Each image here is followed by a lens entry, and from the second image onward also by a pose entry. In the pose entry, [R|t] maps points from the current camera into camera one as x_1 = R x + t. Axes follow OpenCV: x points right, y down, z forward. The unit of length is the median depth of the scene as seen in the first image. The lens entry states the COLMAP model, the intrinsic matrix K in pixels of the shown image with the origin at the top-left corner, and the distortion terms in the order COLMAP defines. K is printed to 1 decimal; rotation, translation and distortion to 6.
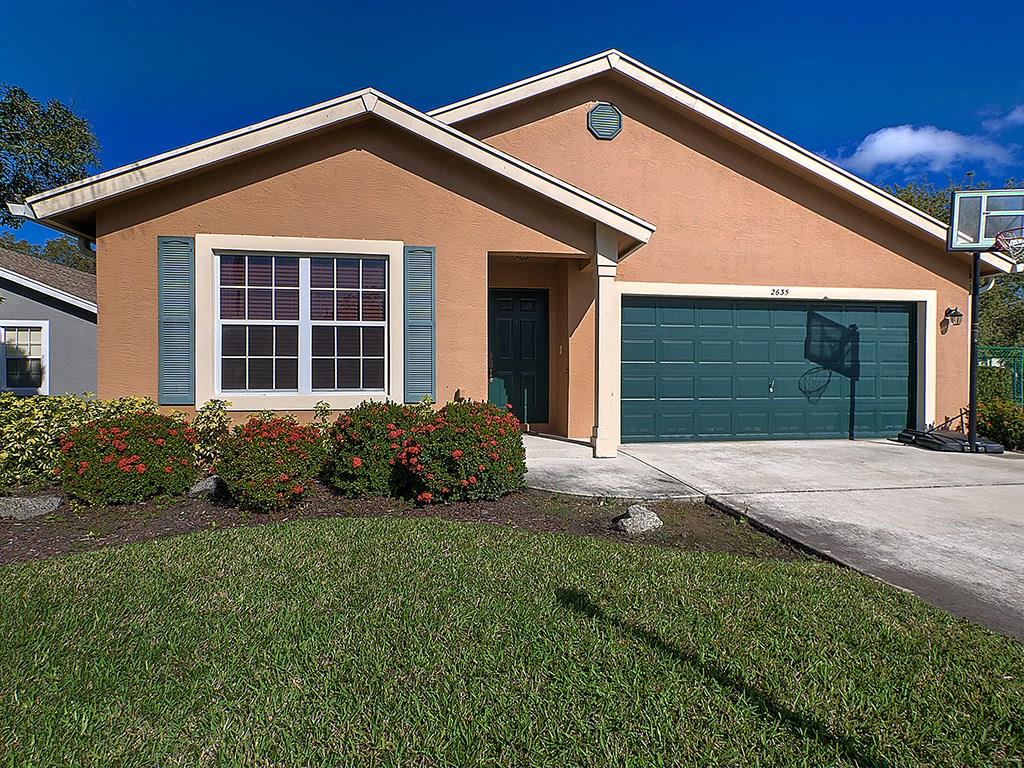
lens RADIAL K [[502.3, 0, 522.6], [0, 502.3, 389.0], [0, 0, 1]] dist [-0.003360, -0.000996]
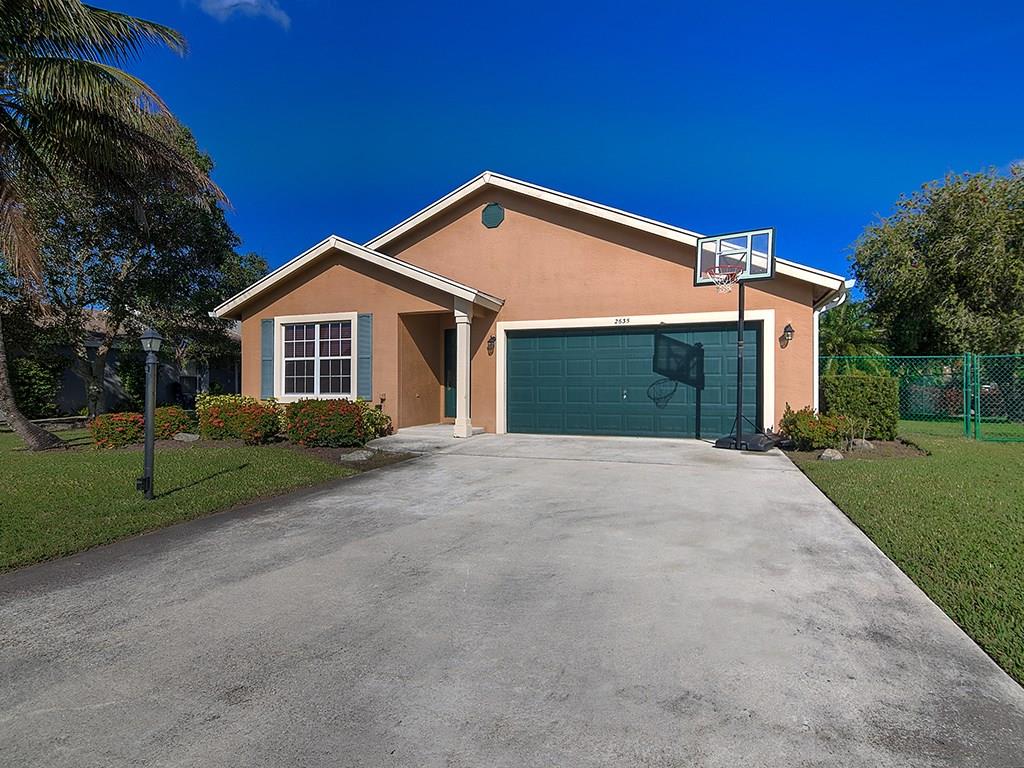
lens RADIAL K [[485.7, 0, 521.7], [0, 485.7, 395.0], [0, 0, 1]] dist [-0.018194, -0.000135]
pose [[0.895598, 0.006480, -0.444818, 0.951166], [-0.010848, 0.999915, -0.007275, 0.010630], [0.444733, 0.011341, 0.895592, -0.263429]]
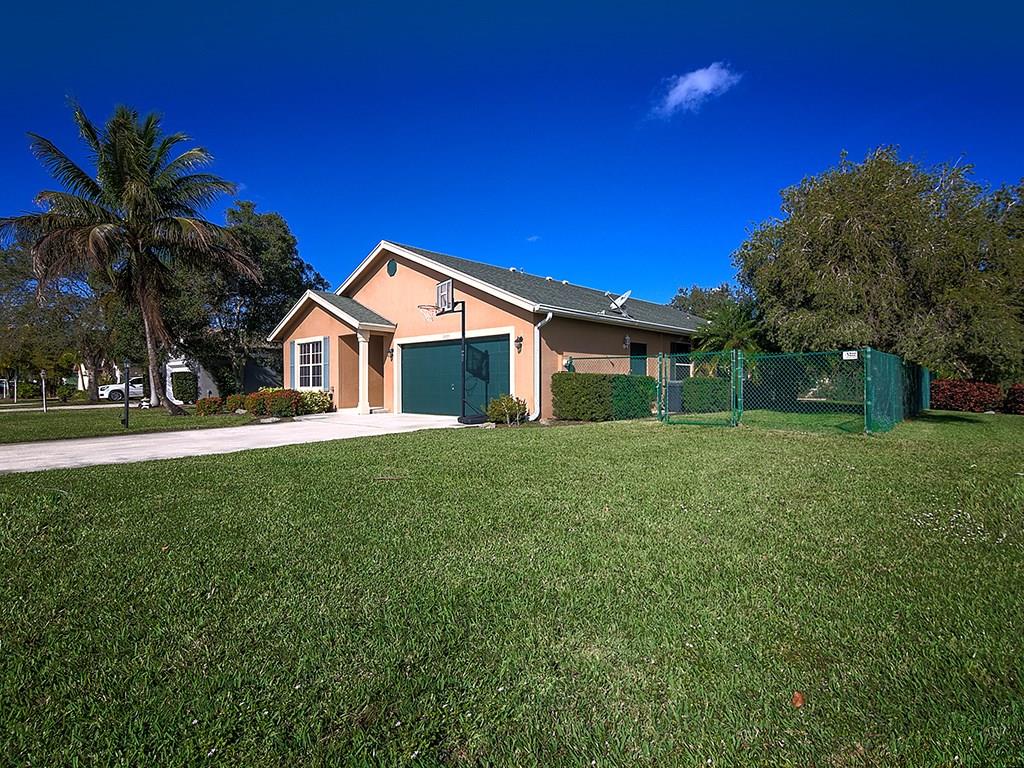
lens RADIAL K [[502.3, 0, 522.6], [0, 502.3, 389.0], [0, 0, 1]] dist [-0.003360, -0.000996]
pose [[0.649234, 0.008796, -0.760538, 2.425019], [-0.007029, 0.999960, 0.005565, -0.008436], [0.760556, 0.001733, 0.649270, -0.011666]]
